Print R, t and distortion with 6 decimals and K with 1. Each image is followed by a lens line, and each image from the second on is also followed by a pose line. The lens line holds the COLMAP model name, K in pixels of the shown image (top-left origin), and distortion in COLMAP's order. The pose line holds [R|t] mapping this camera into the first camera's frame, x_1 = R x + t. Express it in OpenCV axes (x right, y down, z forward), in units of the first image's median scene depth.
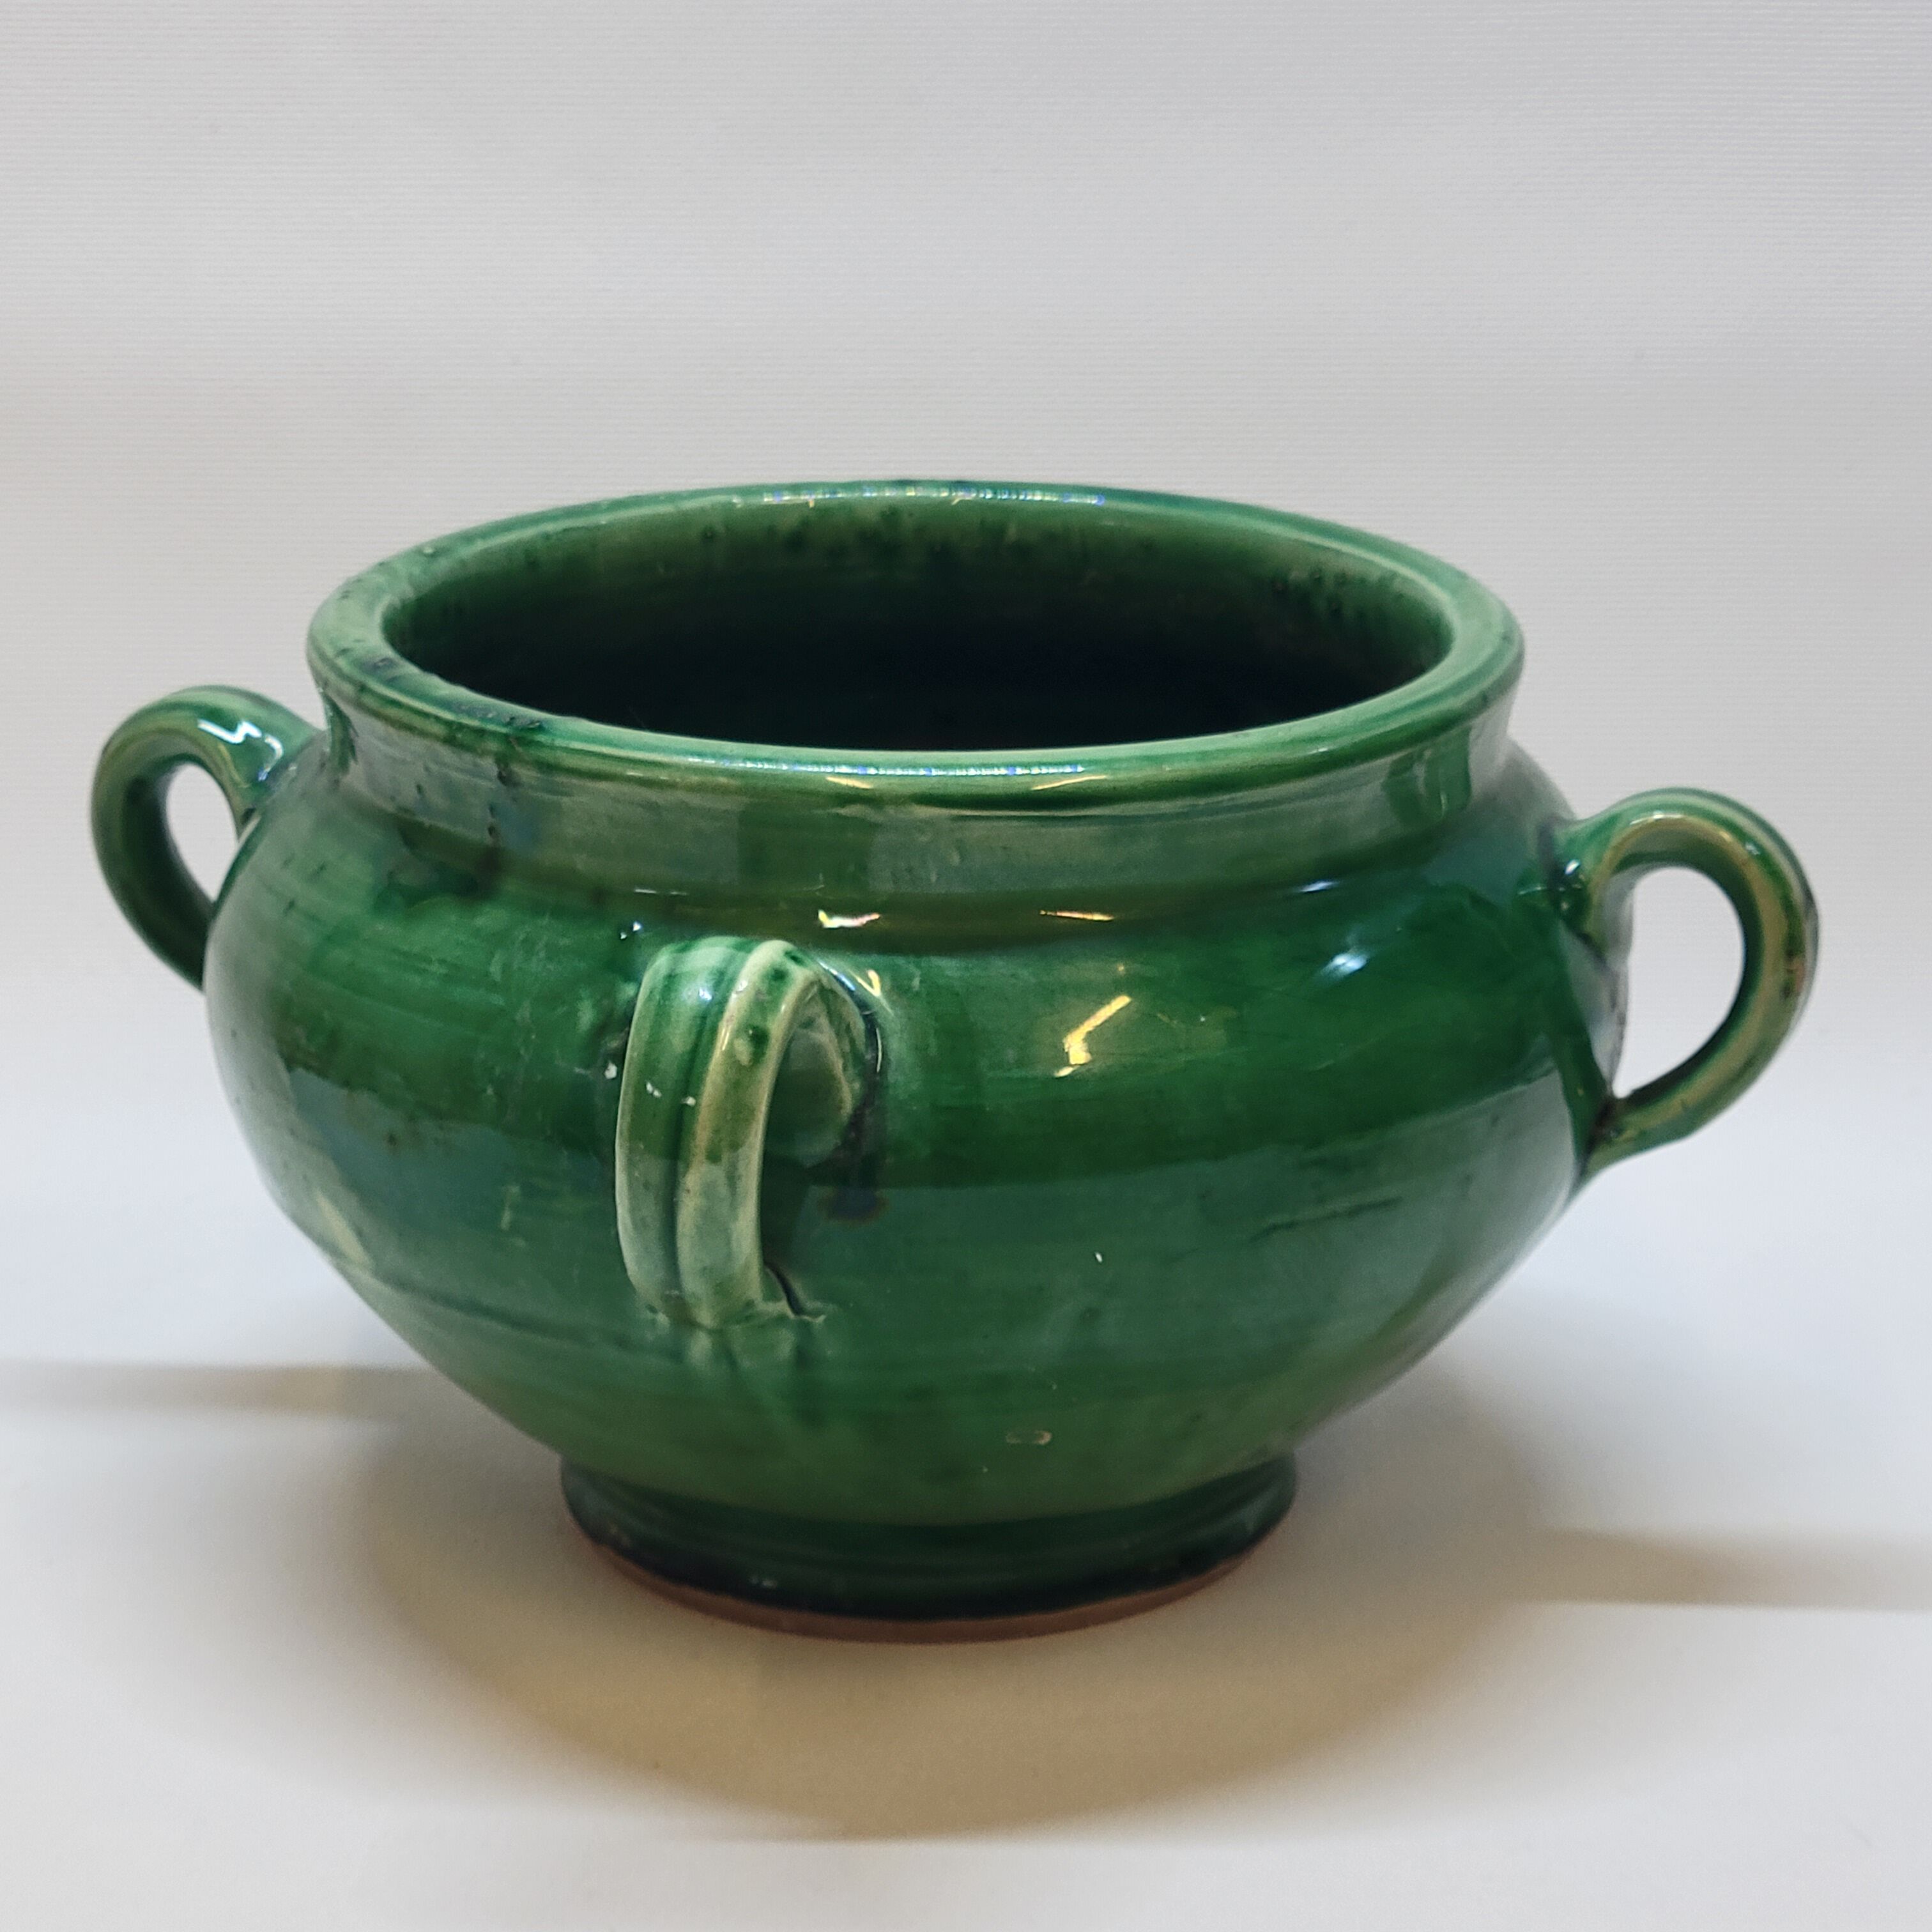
lens RADIAL K [[6050.0, 0, 949.3], [0, 6050.0, 949.0], [0, 0, 1]] dist [0.056652, 0.000000]
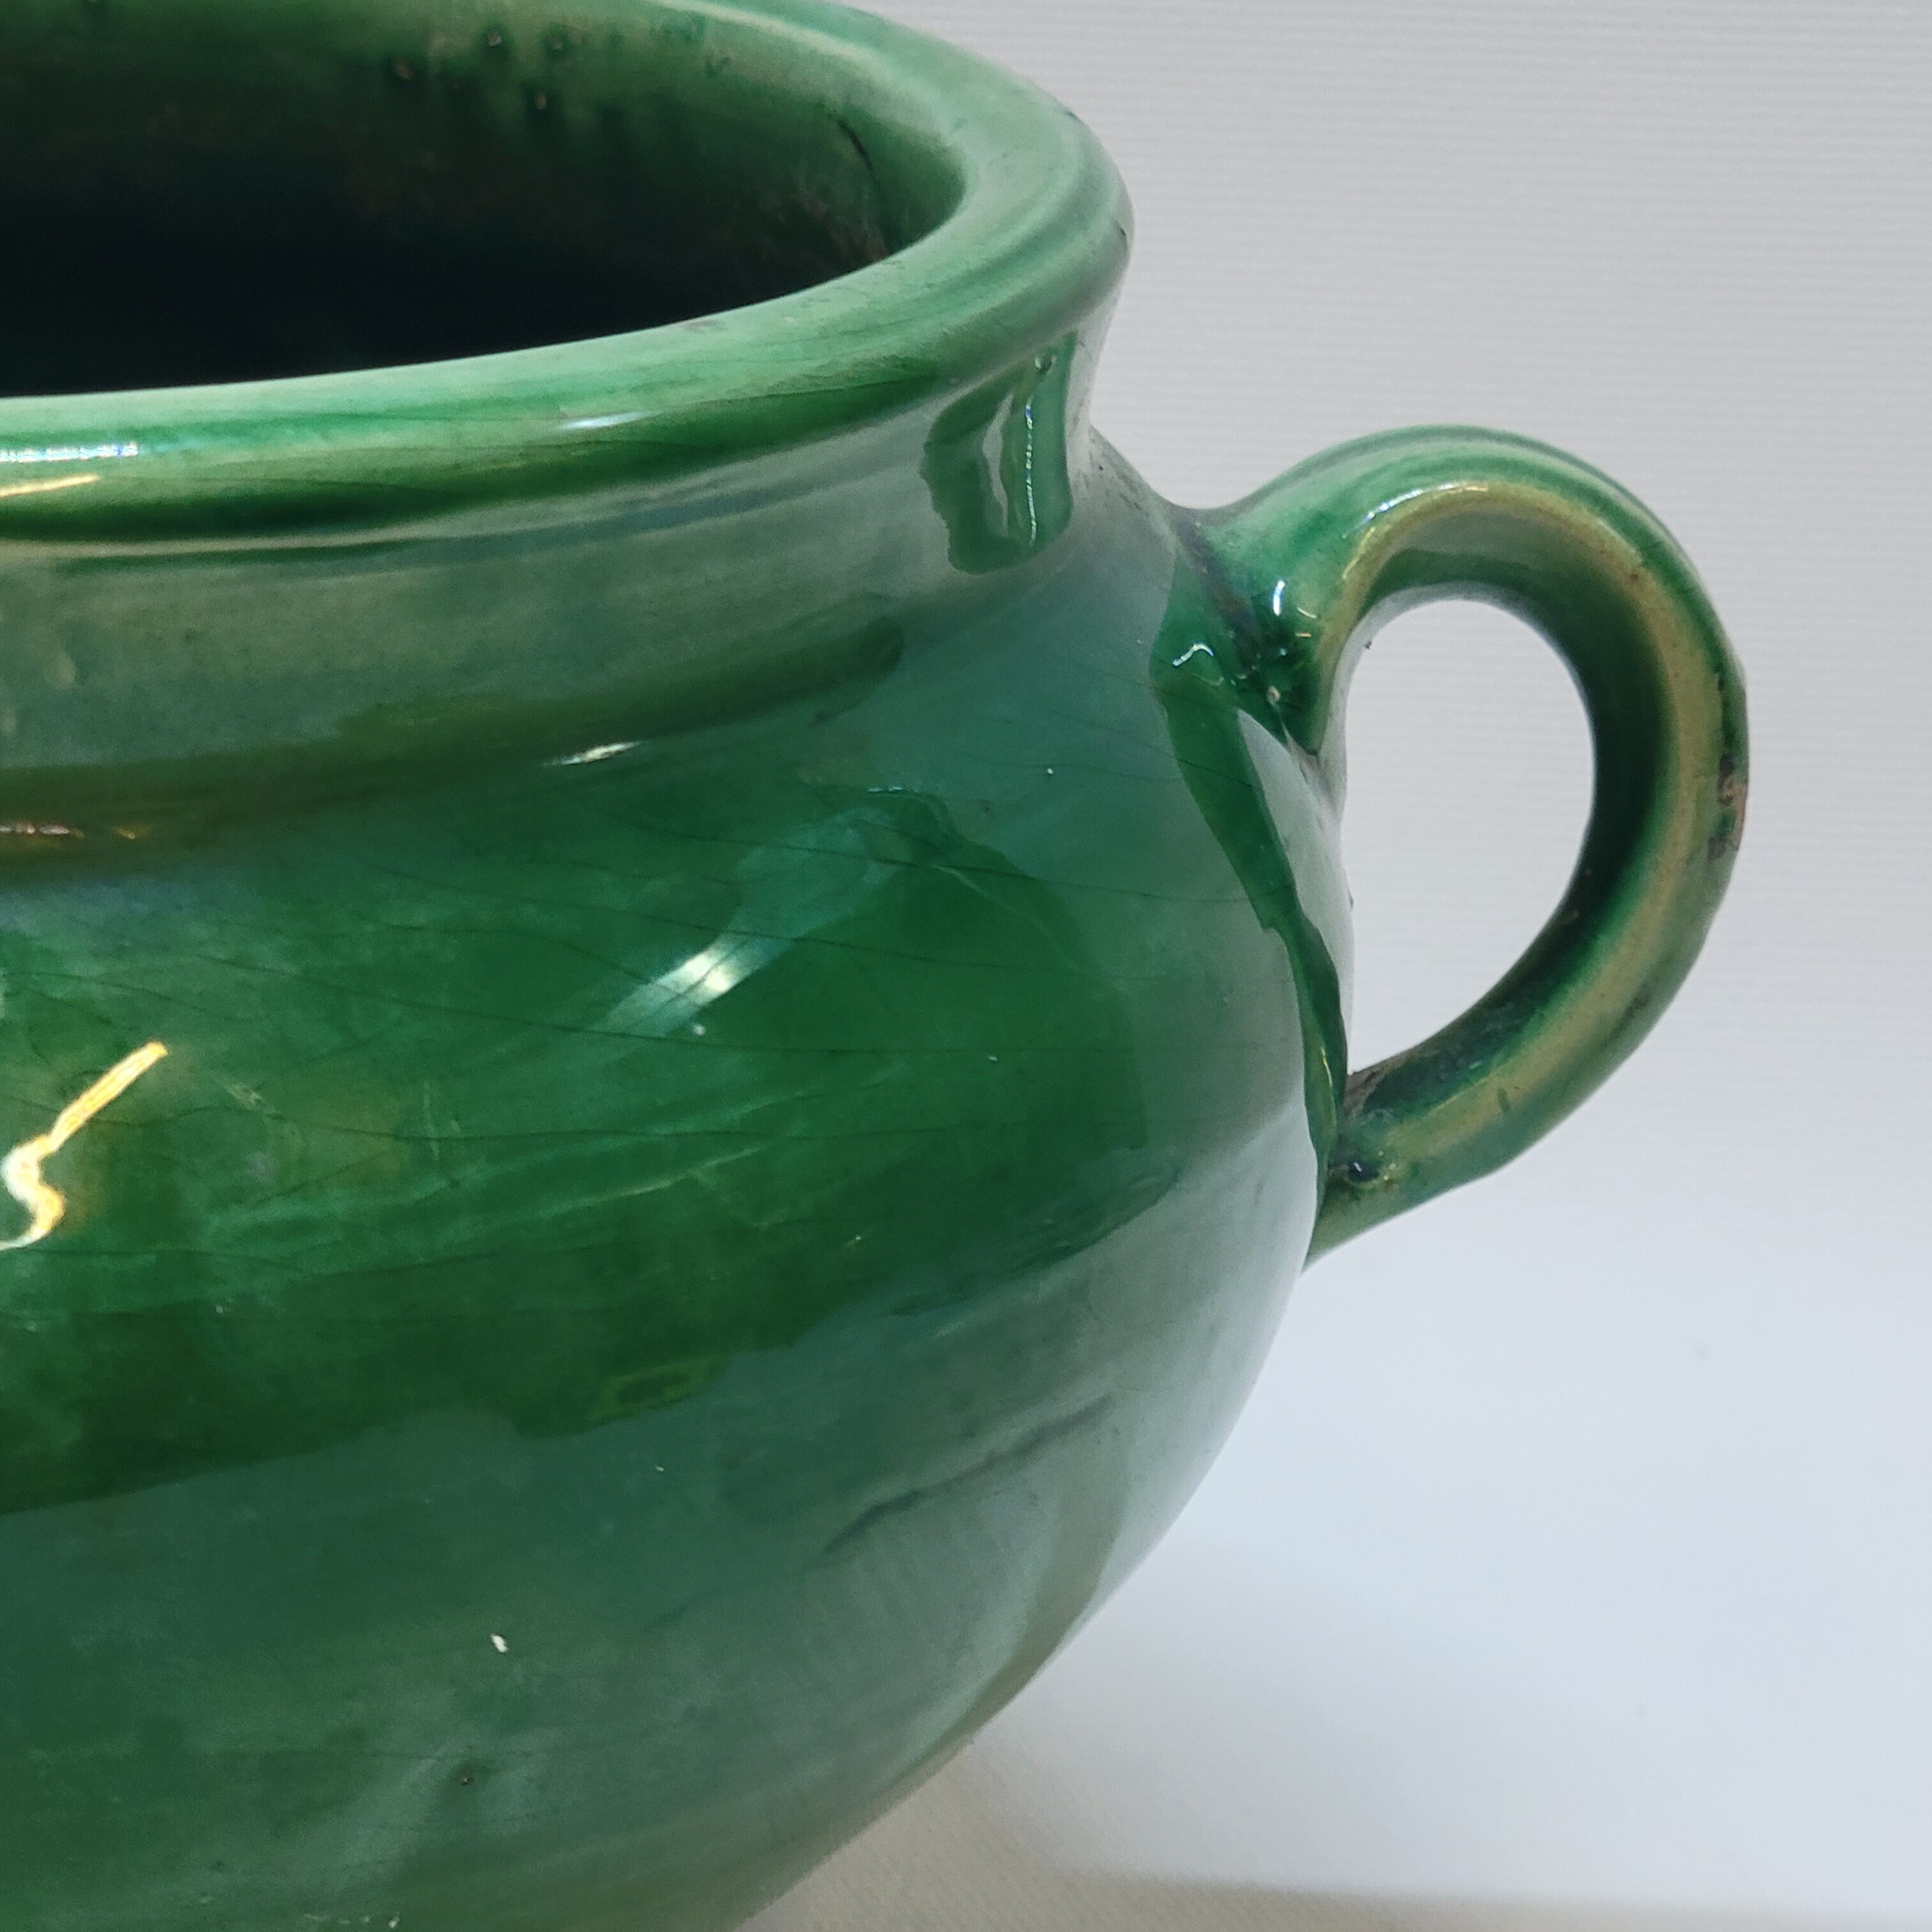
lens RADIAL K [[6050.0, 0, 1045.7], [0, 6050.0, 996.7], [0, 0, 1]] dist [0.056652, 0.000000]
pose [[0.945475, -0.082278, 0.315131, -0.062331], [0.068486, 0.996156, 0.054611, -0.010895], [-0.318413, -0.030051, 0.947475, 0.596146]]
